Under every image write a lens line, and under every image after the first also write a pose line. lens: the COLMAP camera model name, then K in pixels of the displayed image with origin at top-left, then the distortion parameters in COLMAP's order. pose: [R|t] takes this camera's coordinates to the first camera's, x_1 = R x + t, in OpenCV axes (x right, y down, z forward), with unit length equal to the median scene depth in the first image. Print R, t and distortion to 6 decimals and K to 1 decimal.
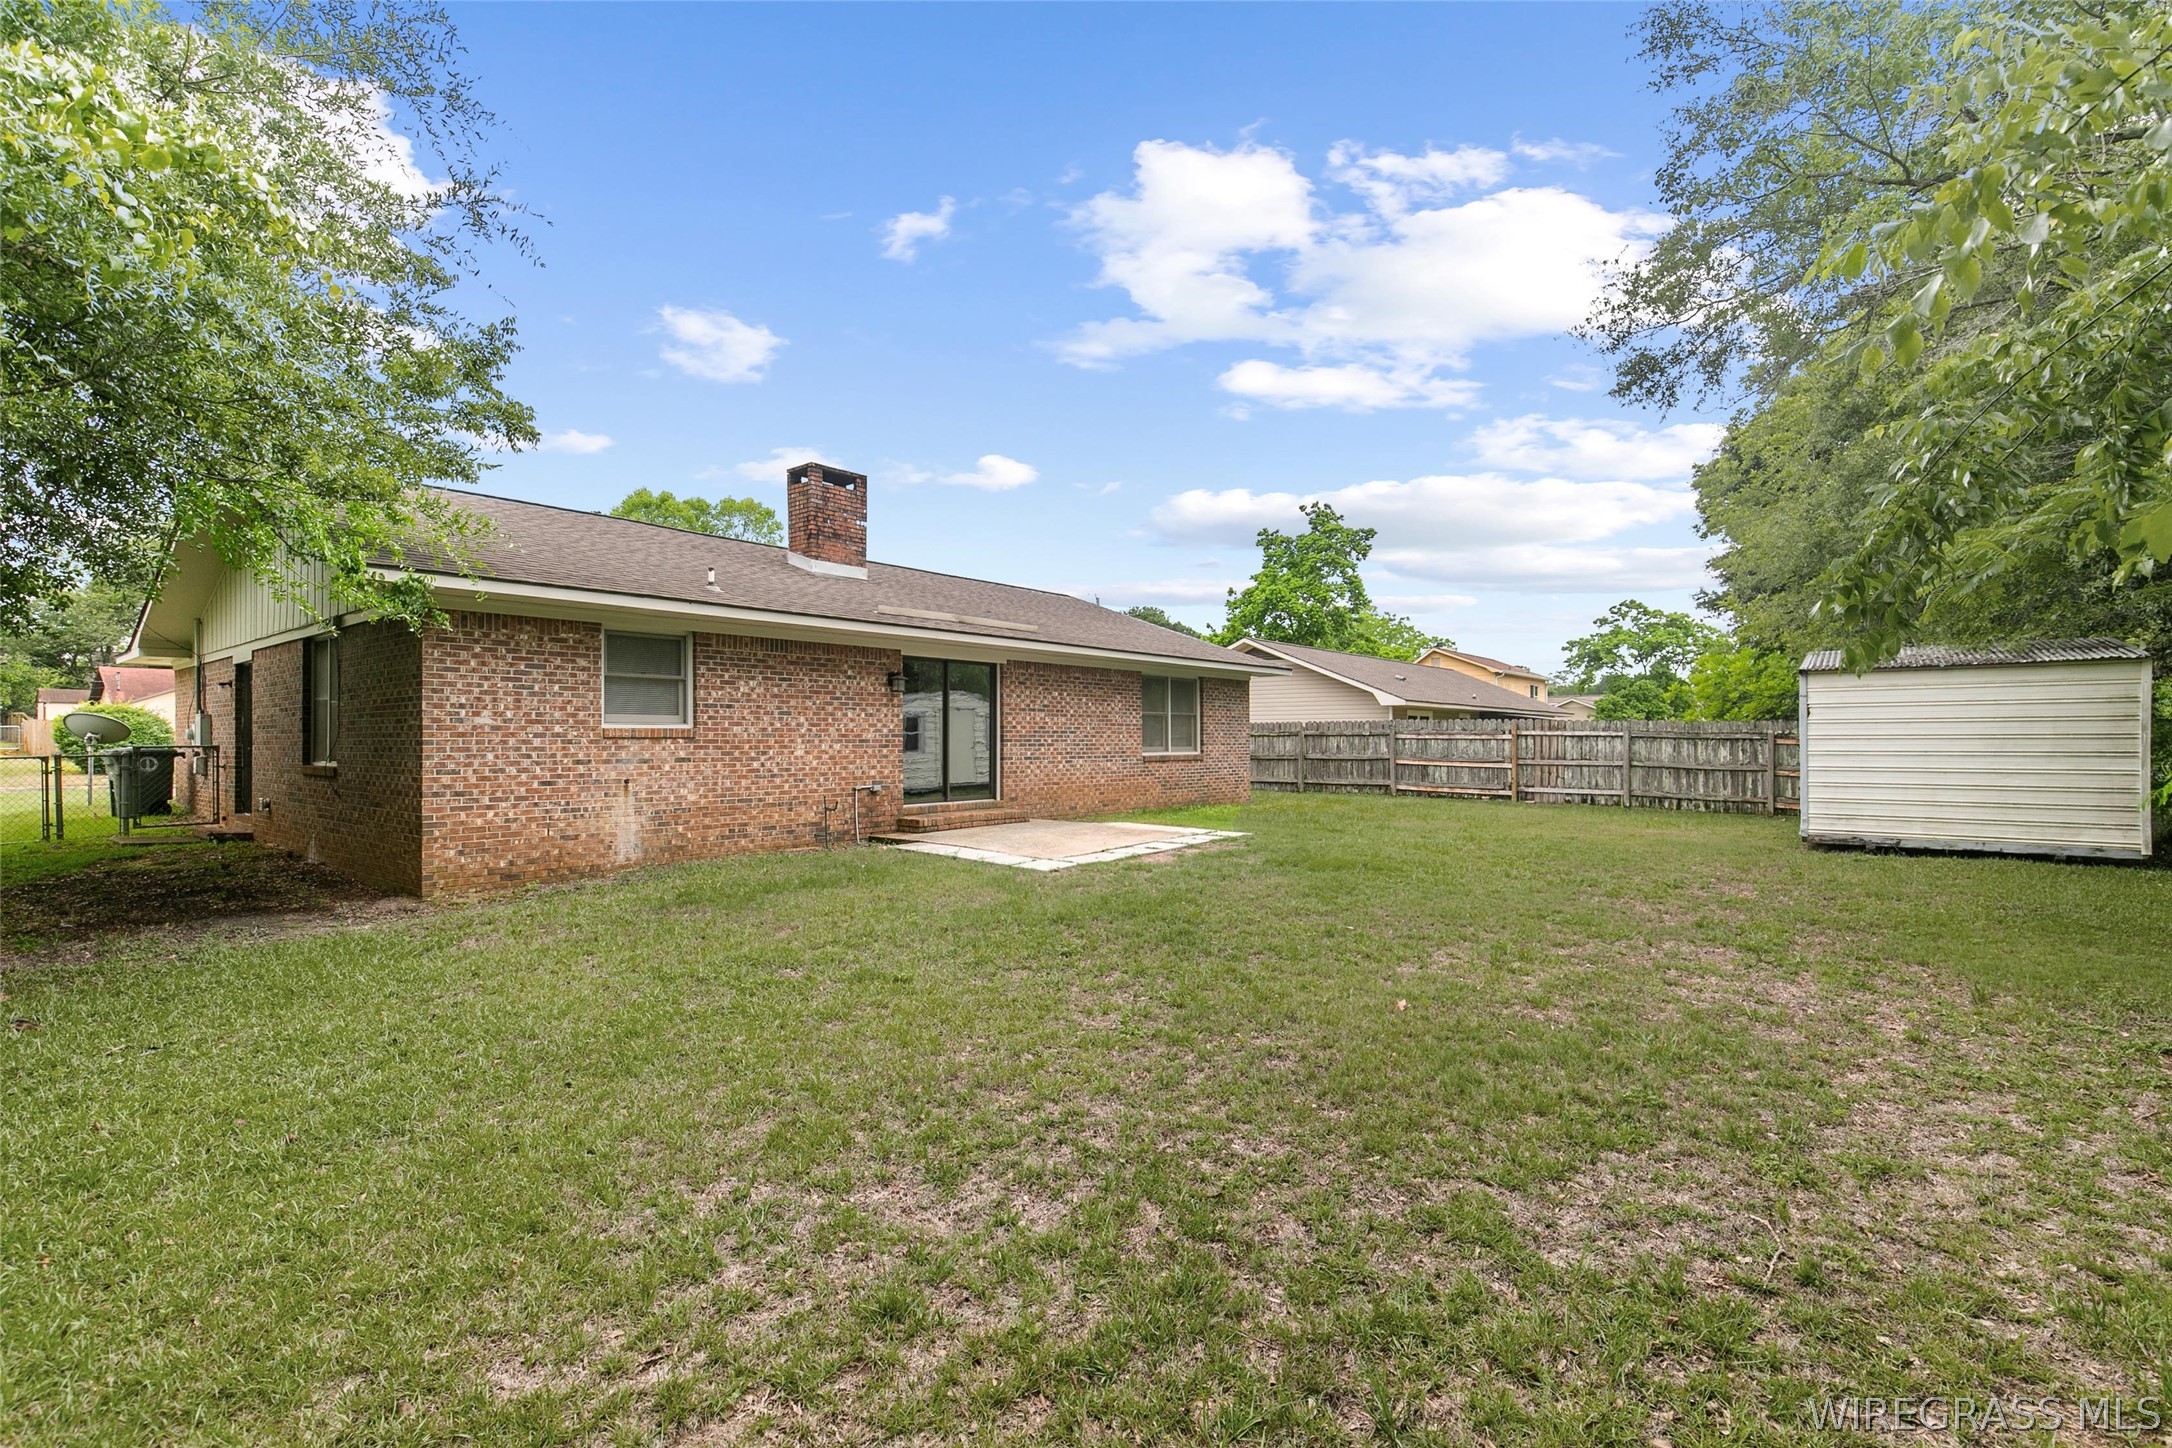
lens RADIAL K [[985.3, 0, 1042.1], [0, 985.3, 727.4], [0, 0, 1]] dist [0.010570, -0.003254]
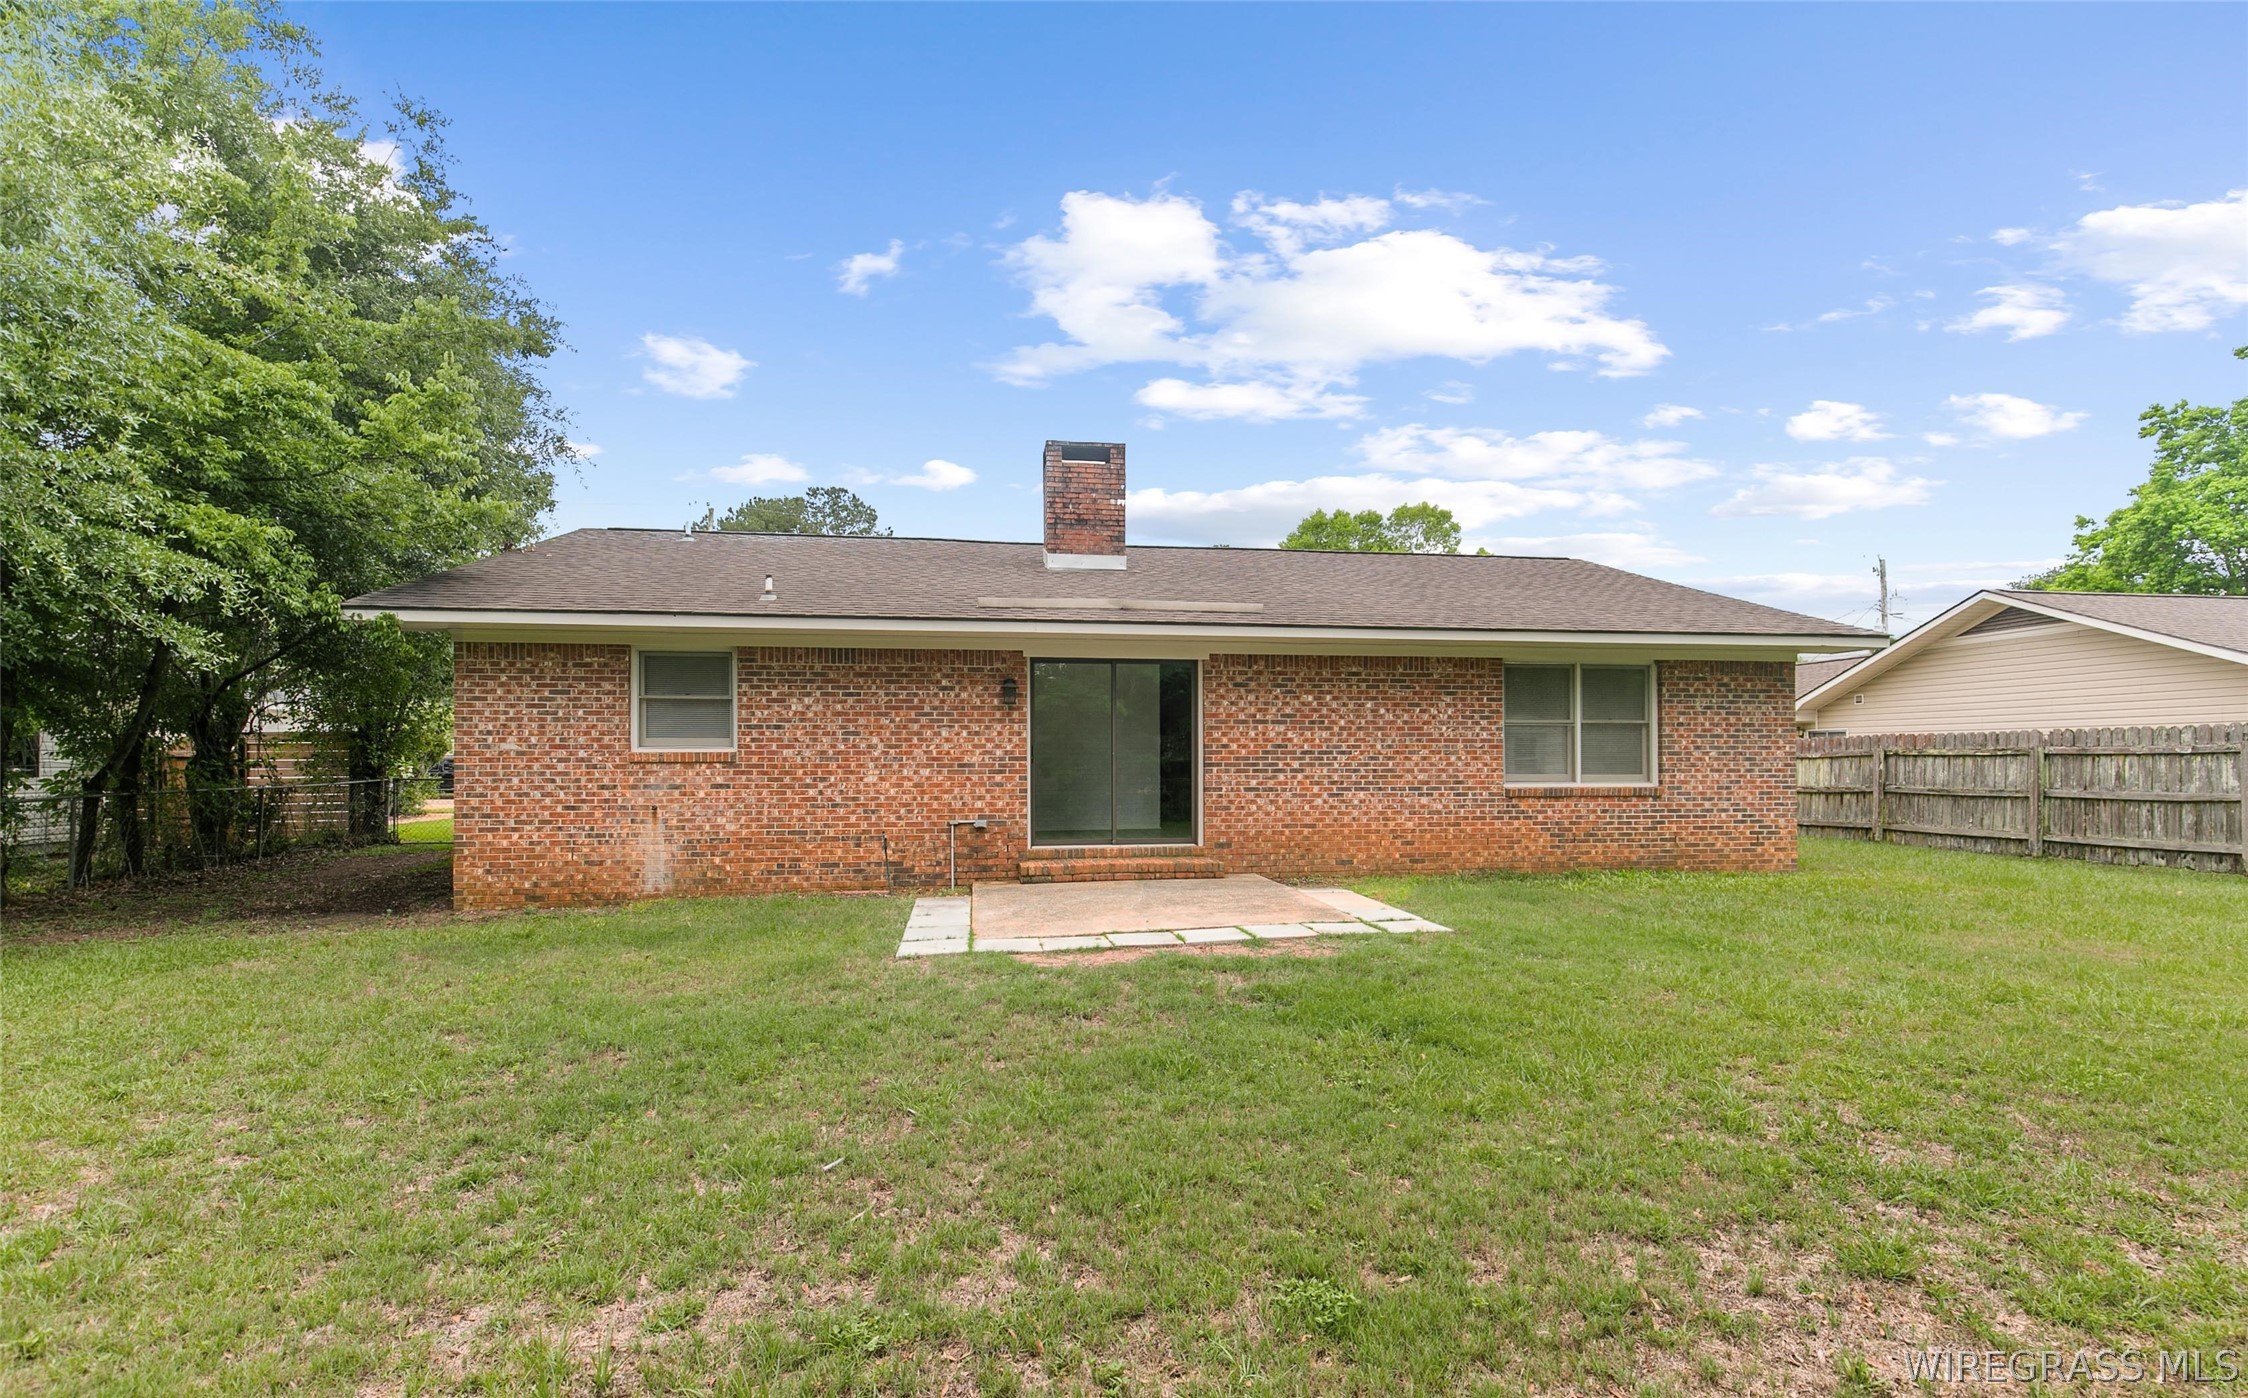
lens RADIAL K [[1022.3, 0, 1085.3], [0, 1022.3, 742.7], [0, 0, 1]] dist [0.000916, 0.000286]
pose [[0.763286, -0.016051, -0.645862, 0.447650], [0.009442, 0.999862, -0.013690, 0.007458], [0.645992, 0.004351, 0.763332, 0.425248]]
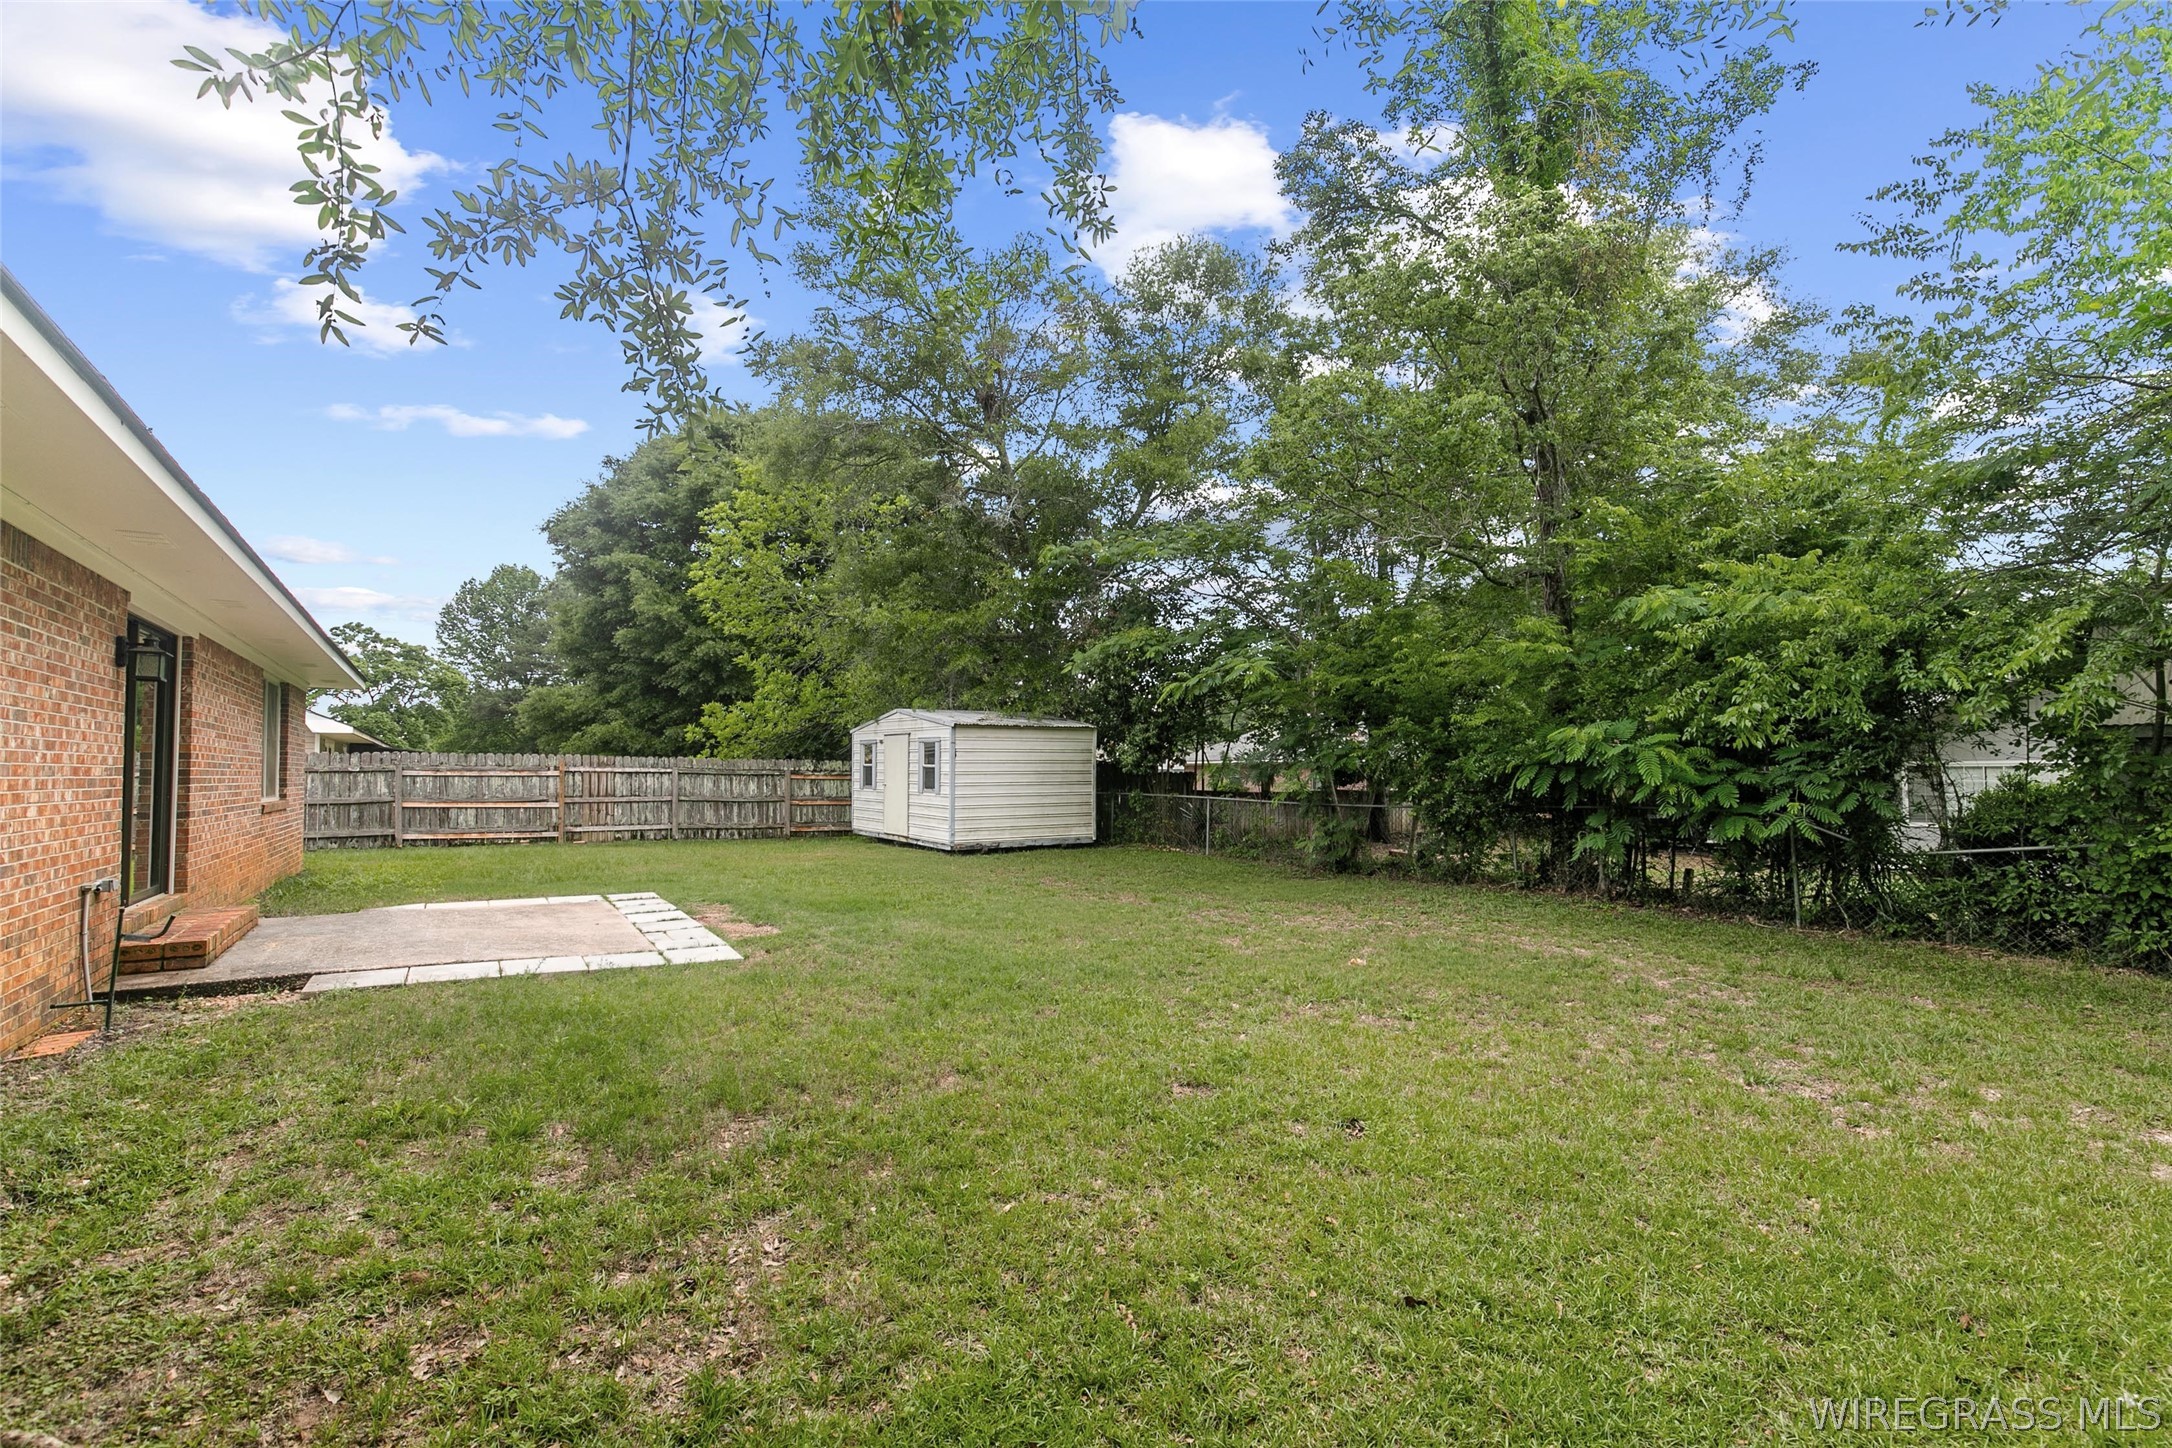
lens RADIAL K [[985.3, 0, 1109.1], [0, 985.3, 737.5], [0, 0, 1]] dist [0.010570, -0.003254]
pose [[0.260885, 0.033980, 0.964772, -0.491047], [-0.008323, 0.999422, -0.032950, 0.003870], [-0.965334, 0.000566, 0.261017, 0.444717]]
